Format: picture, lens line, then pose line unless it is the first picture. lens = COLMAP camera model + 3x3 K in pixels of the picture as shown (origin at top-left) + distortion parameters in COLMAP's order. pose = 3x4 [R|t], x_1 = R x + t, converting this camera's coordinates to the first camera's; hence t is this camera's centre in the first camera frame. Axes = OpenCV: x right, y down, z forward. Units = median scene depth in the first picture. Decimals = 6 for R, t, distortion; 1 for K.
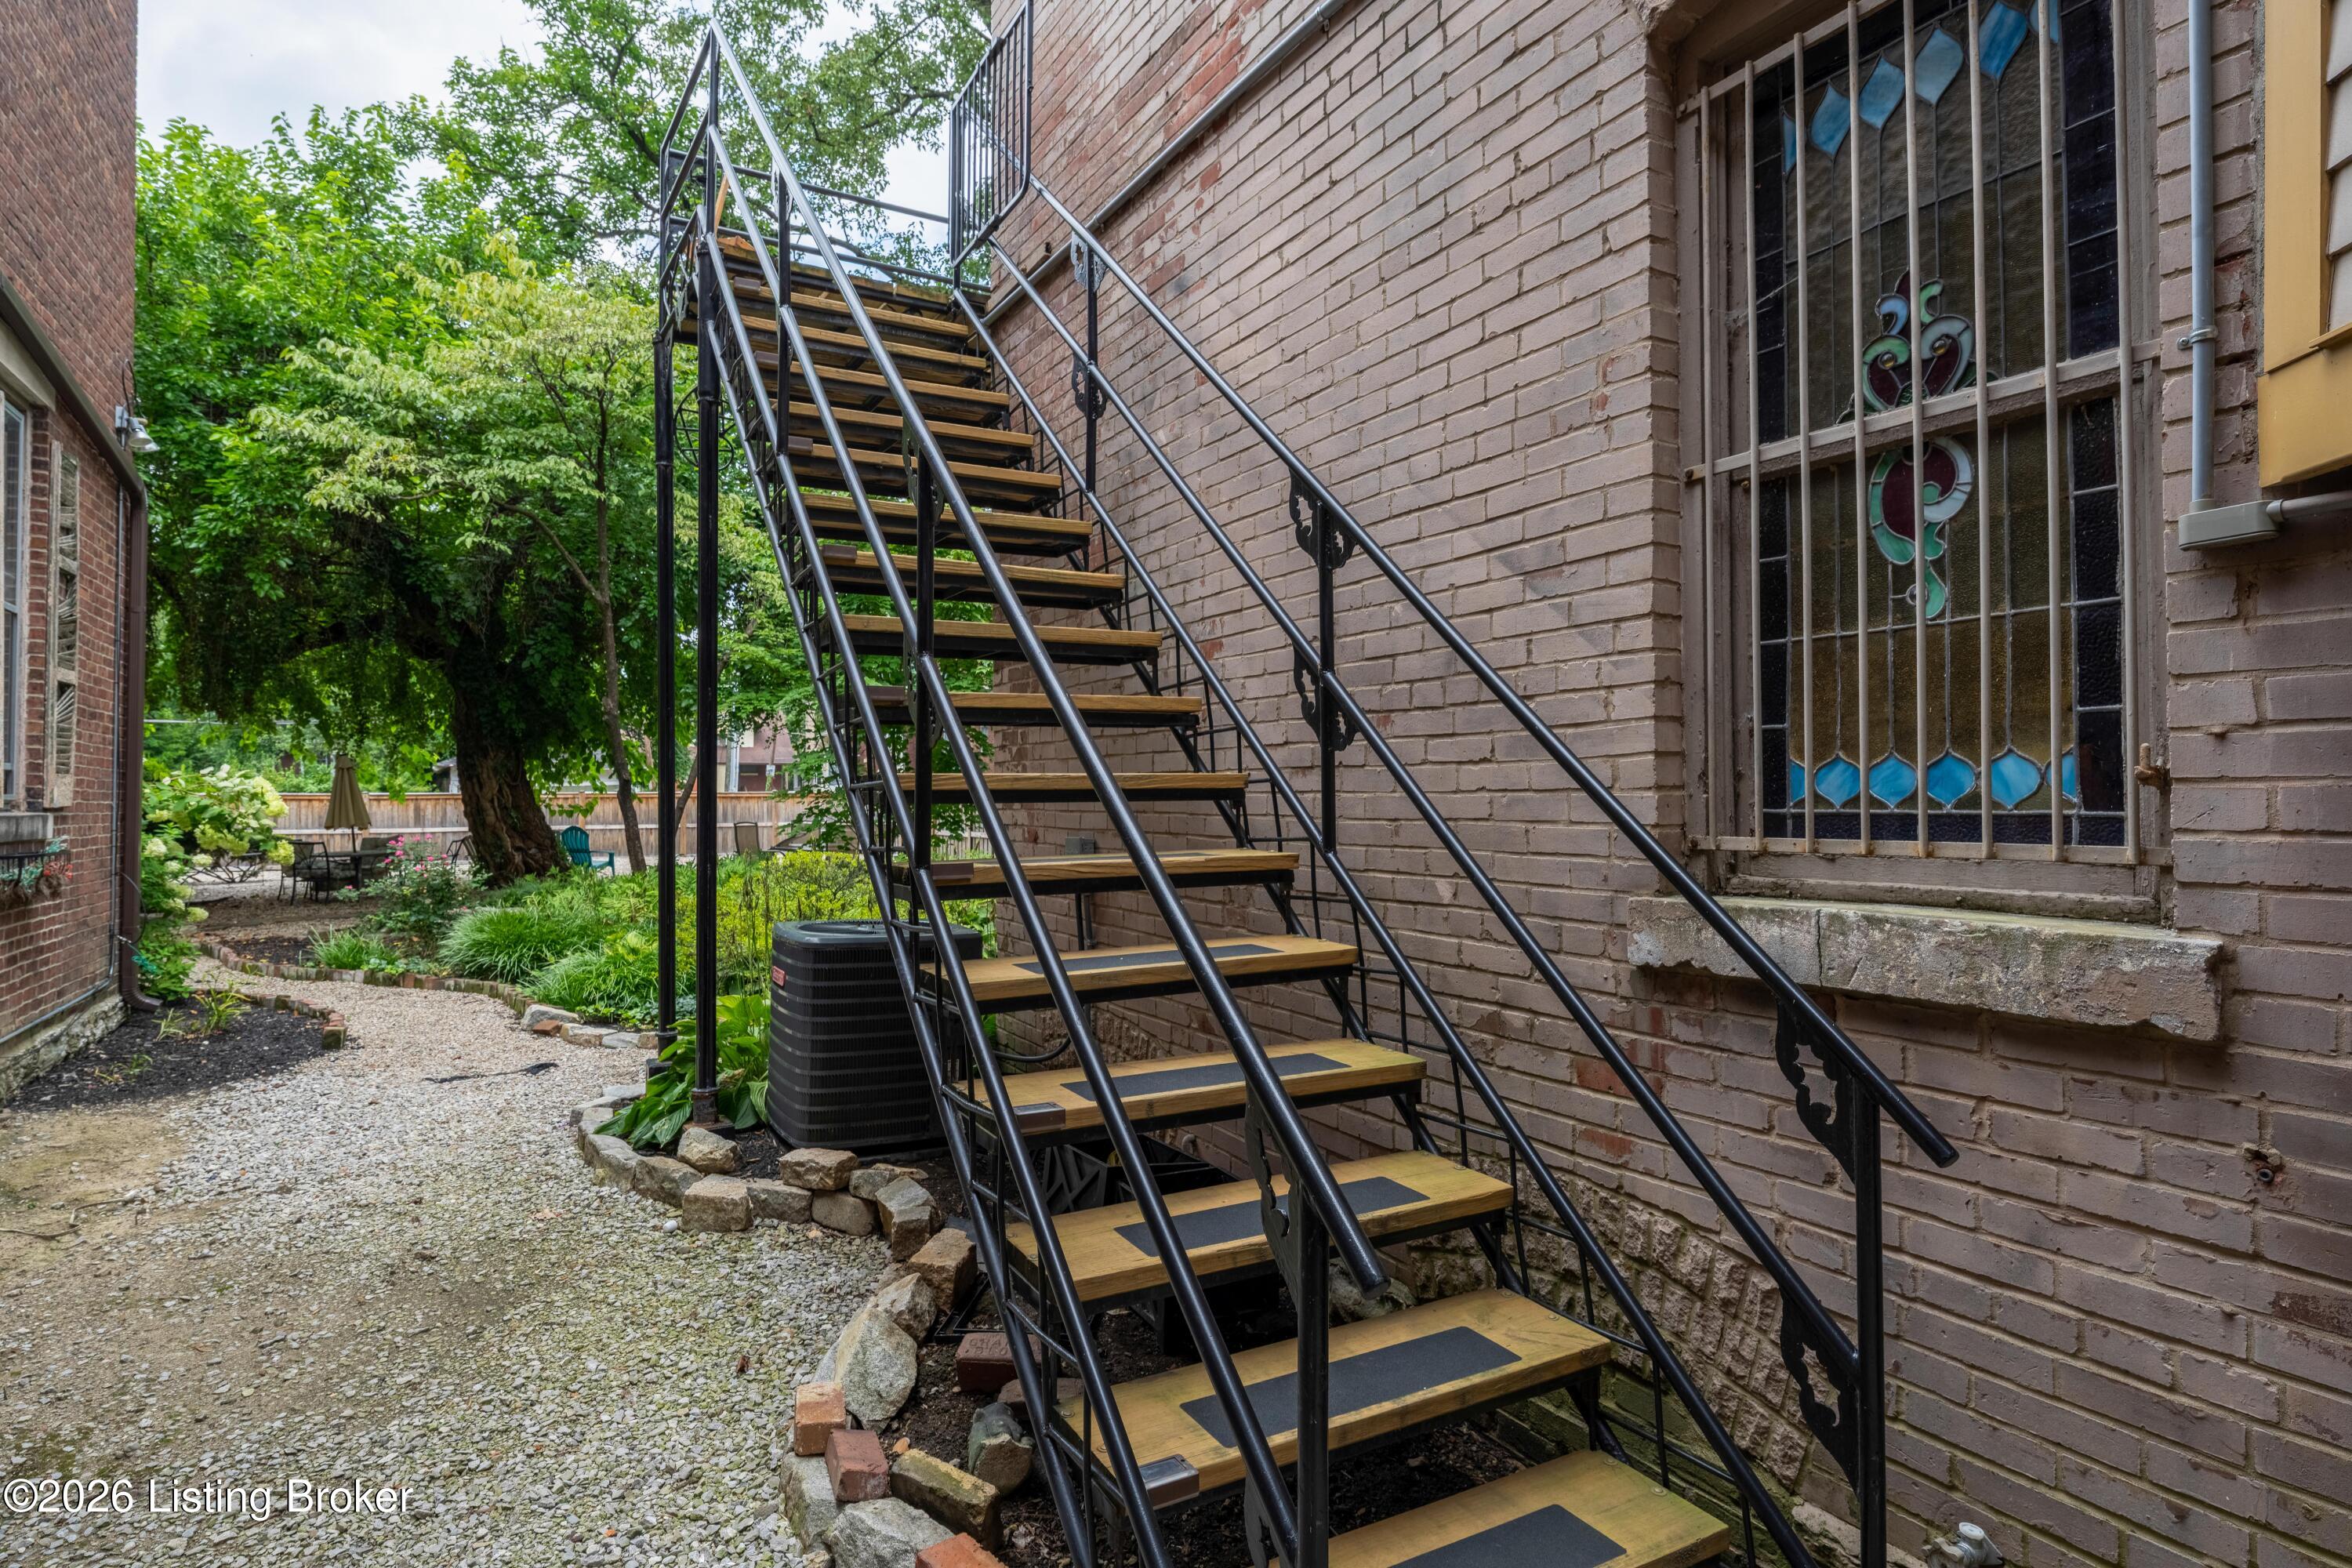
lens RADIAL K [[1238.0, 0, 1177.0], [0, 1238.0, 784.4], [0, 0, 1]] dist [-0.002448, -0.000297]
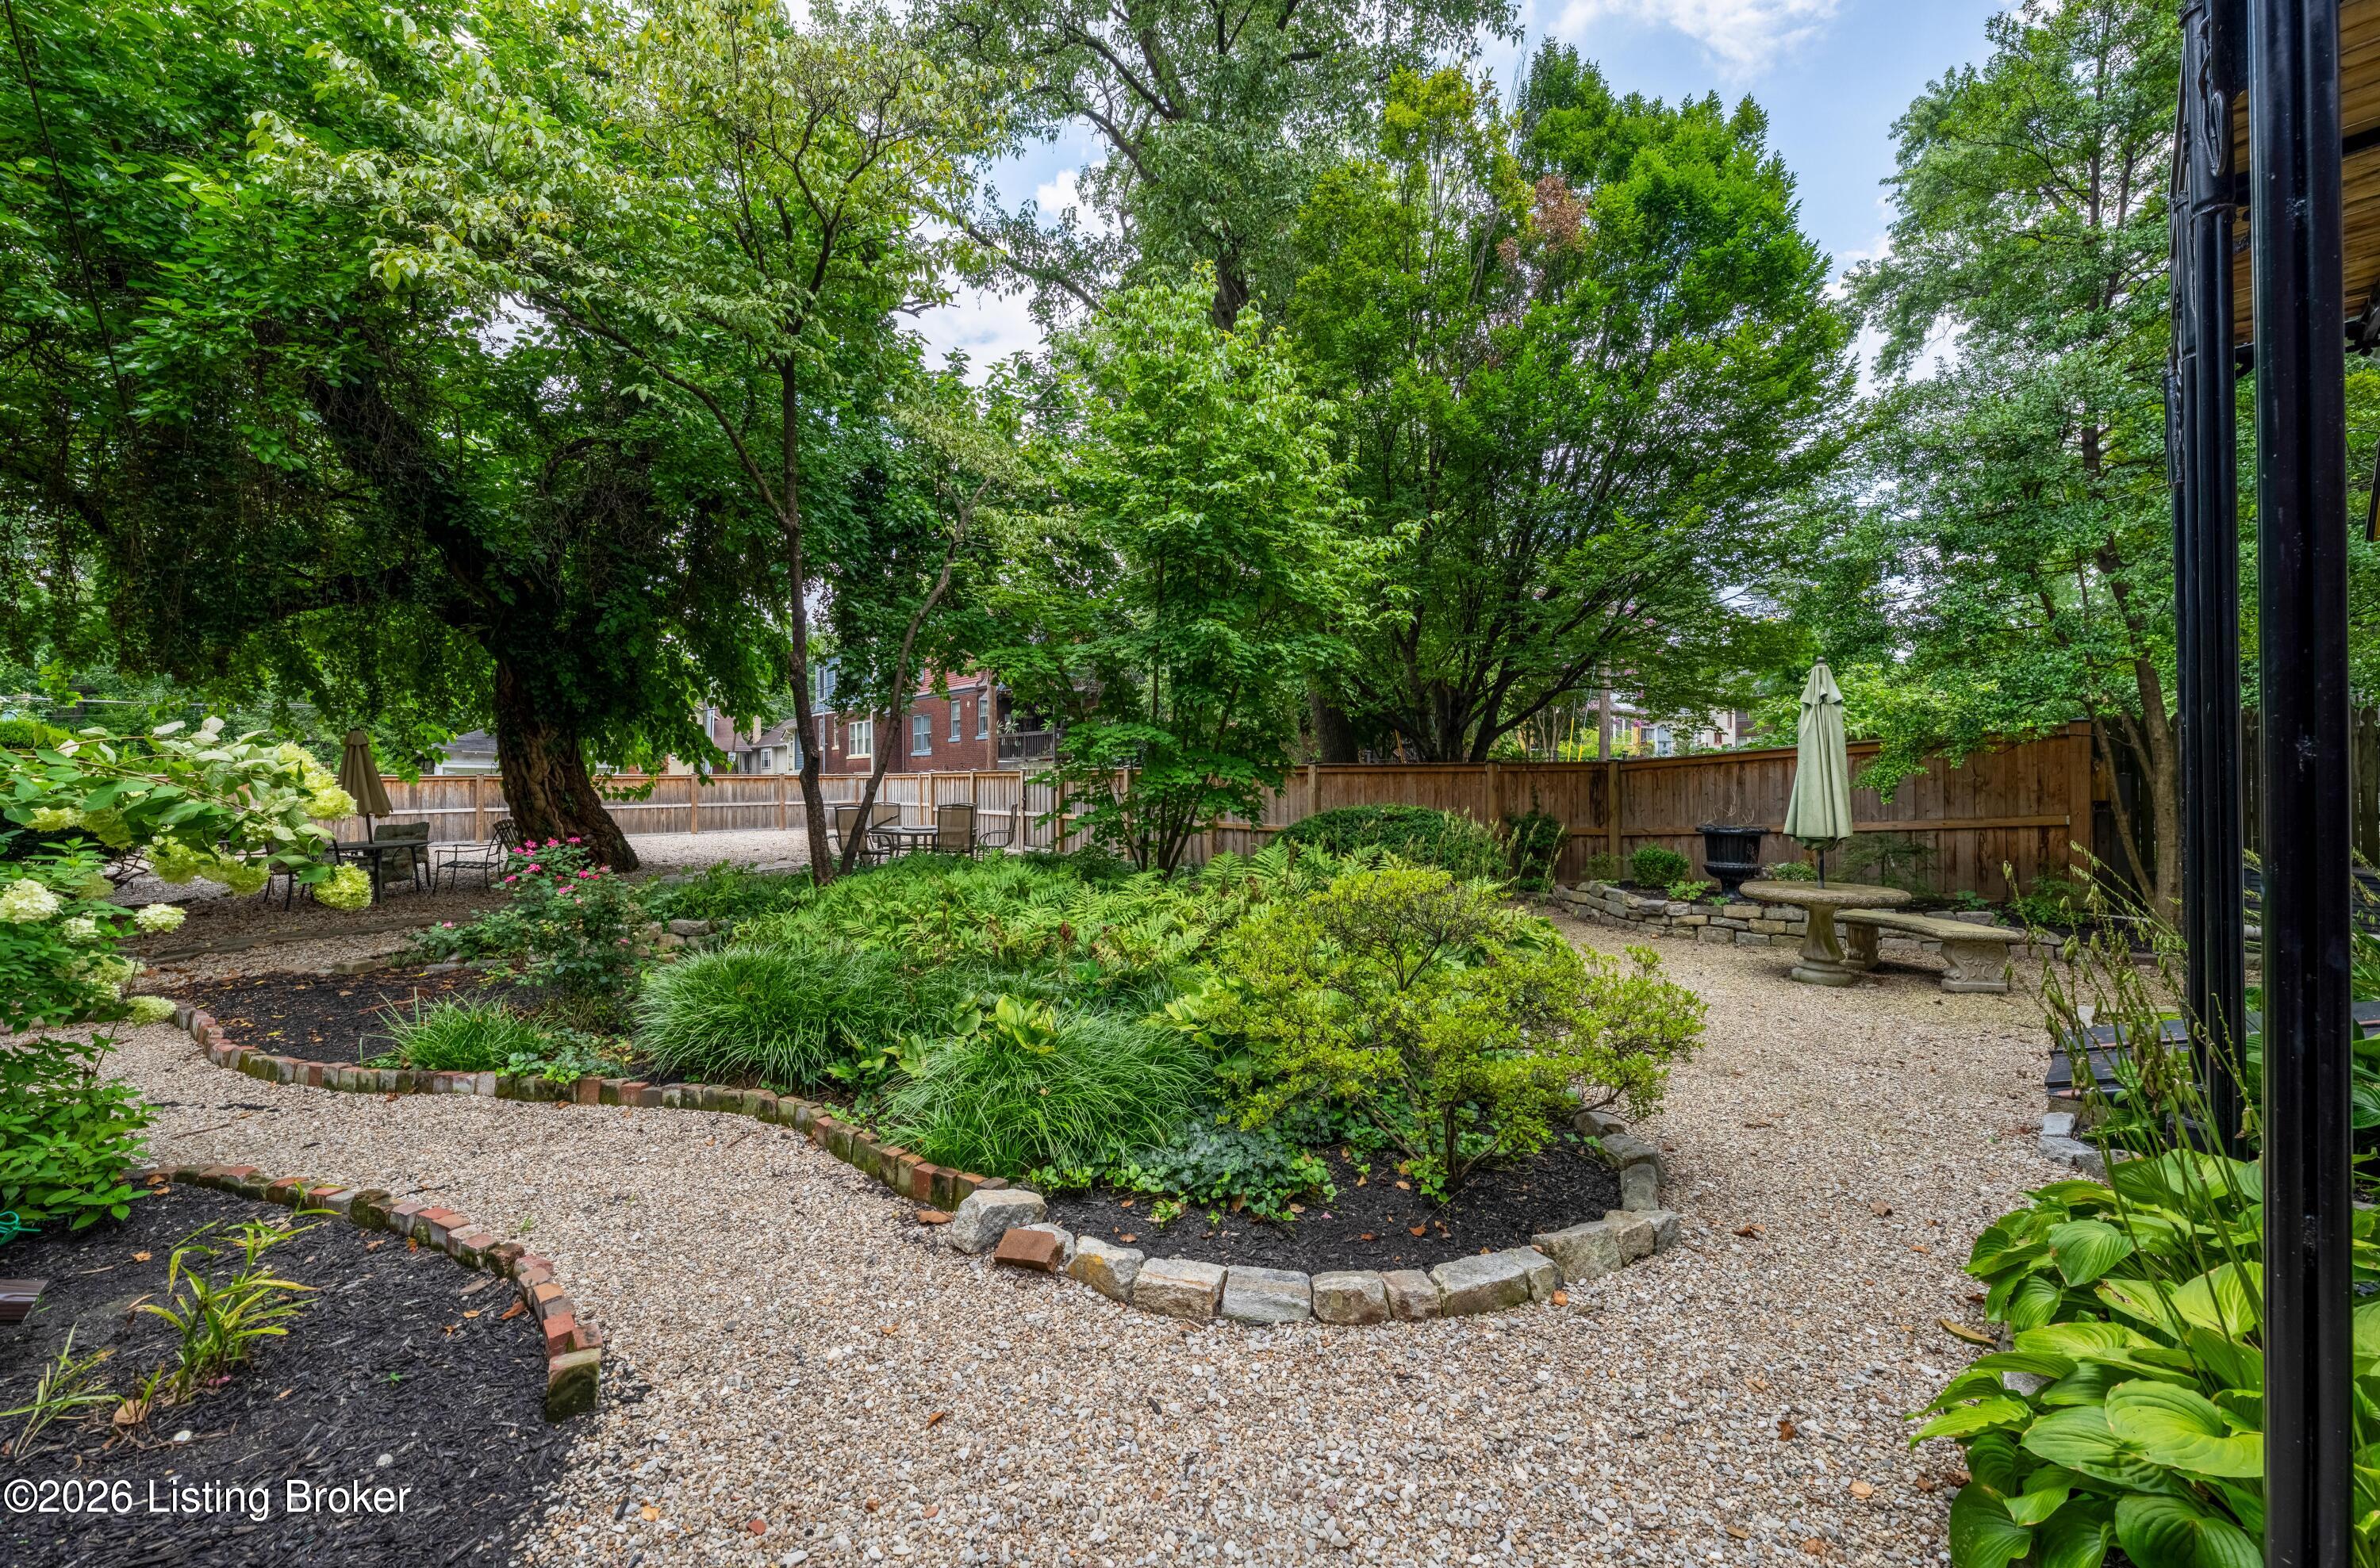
lens RADIAL K [[867.2, 0, 1185.2], [0, 867.2, 776.8], [0, 0, 1]] dist [0.000728, 0.000276]
pose [[0.979072, -0.001686, 0.203506, -0.425163], [-0.000180, 0.999958, 0.009152, 0.004819], [-0.203513, -0.008997, 0.979031, 0.535775]]
